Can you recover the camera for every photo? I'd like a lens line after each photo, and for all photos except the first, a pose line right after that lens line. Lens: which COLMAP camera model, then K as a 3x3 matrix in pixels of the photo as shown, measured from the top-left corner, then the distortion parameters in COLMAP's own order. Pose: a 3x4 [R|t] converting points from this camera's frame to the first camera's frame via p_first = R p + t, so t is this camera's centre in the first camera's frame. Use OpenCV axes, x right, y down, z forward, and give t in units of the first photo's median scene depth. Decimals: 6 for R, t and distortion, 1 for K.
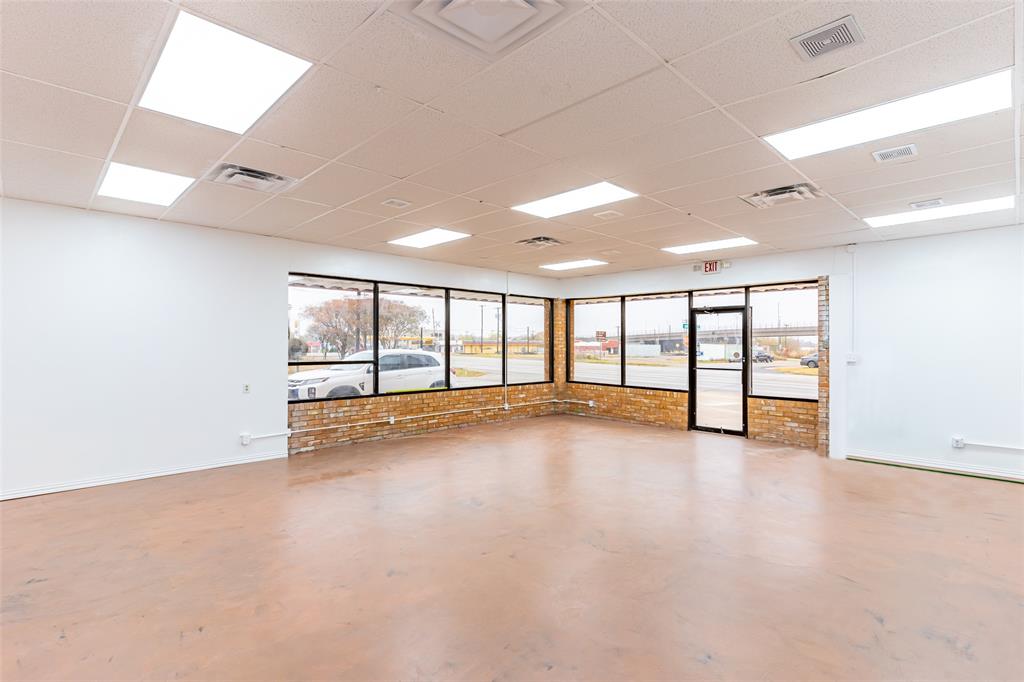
lens RADIAL K [[487.3, 0, 538.6], [0, 487.3, 390.2], [0, 0, 1]] dist [0.024413, 0.000522]
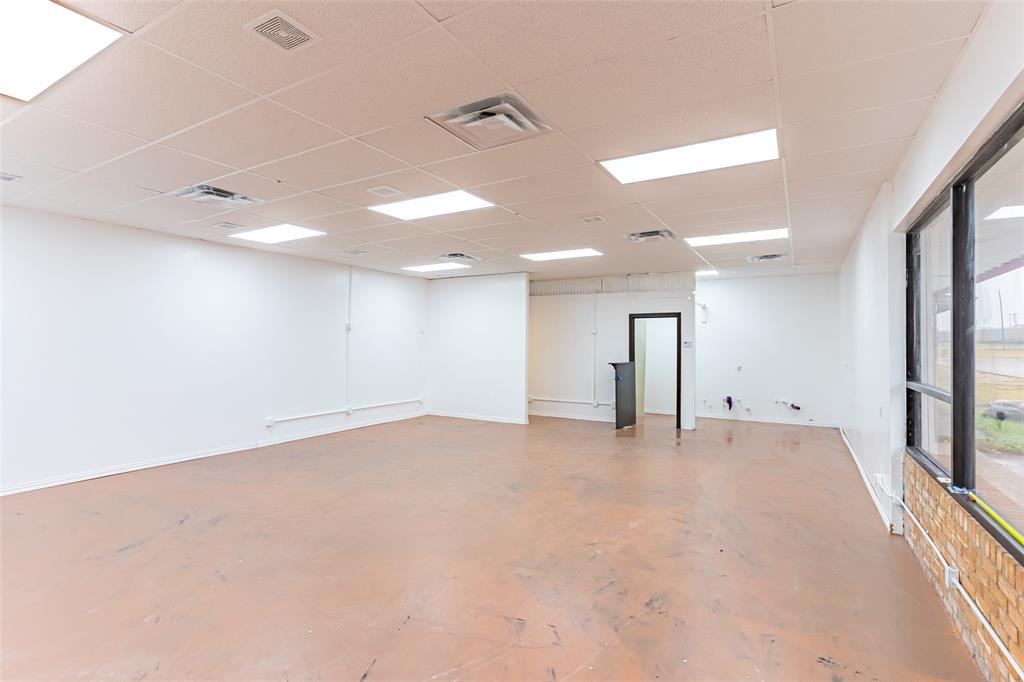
lens RADIAL K [[487.8, 0, 512.0], [0, 487.8, 341.0], [0, 0, 1]] dist [0.035066, 0.000398]
pose [[0.972622, -0.001899, 0.232386, -0.193066], [0.025398, 0.994845, -0.098171, 0.021288], [-0.231002, 0.101385, 0.967656, -0.201192]]
